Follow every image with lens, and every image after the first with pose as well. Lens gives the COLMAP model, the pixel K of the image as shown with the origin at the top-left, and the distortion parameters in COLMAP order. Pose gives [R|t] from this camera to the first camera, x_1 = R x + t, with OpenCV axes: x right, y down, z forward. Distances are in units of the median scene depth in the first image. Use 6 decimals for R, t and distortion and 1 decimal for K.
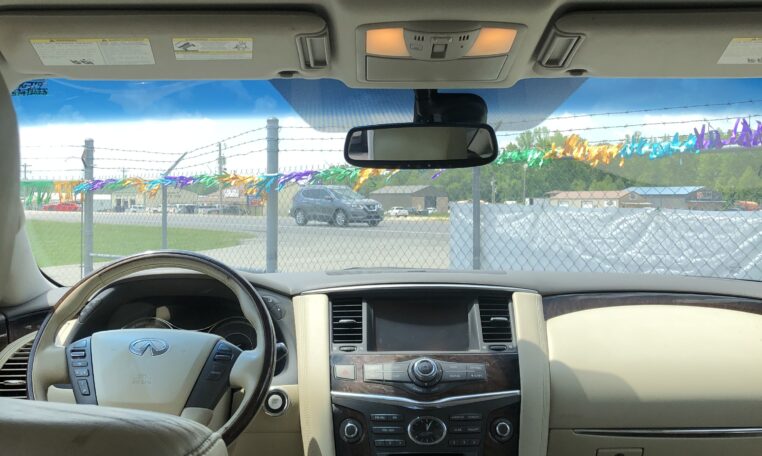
lens RADIAL K [[816.4, 0, 381.0], [0, 816.4, 228.0], [0, 0, 1]] dist [0.001752, -0.023126]
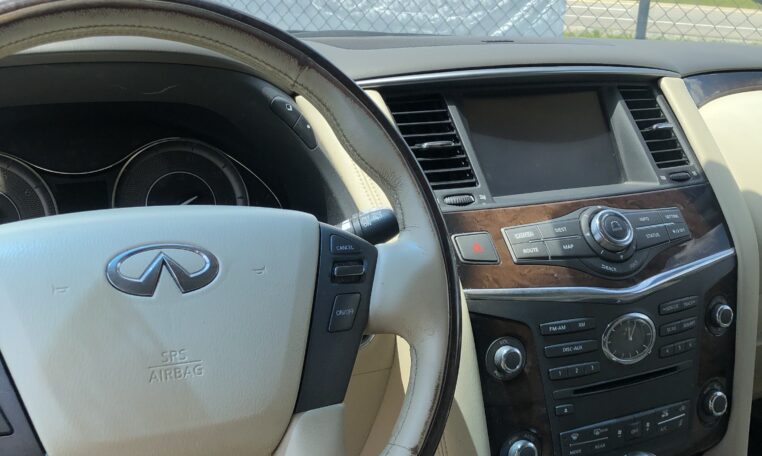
lens RADIAL K [[816.4, 0, 381.0], [0, 816.4, 228.0], [0, 0, 1]] dist [0.001752, -0.023126]
pose [[0.892462, -0.102514, 0.439321, -0.306424], [-0.029559, 0.958457, 0.283700, 0.020951], [-0.450154, -0.266177, 0.852356, 0.572317]]
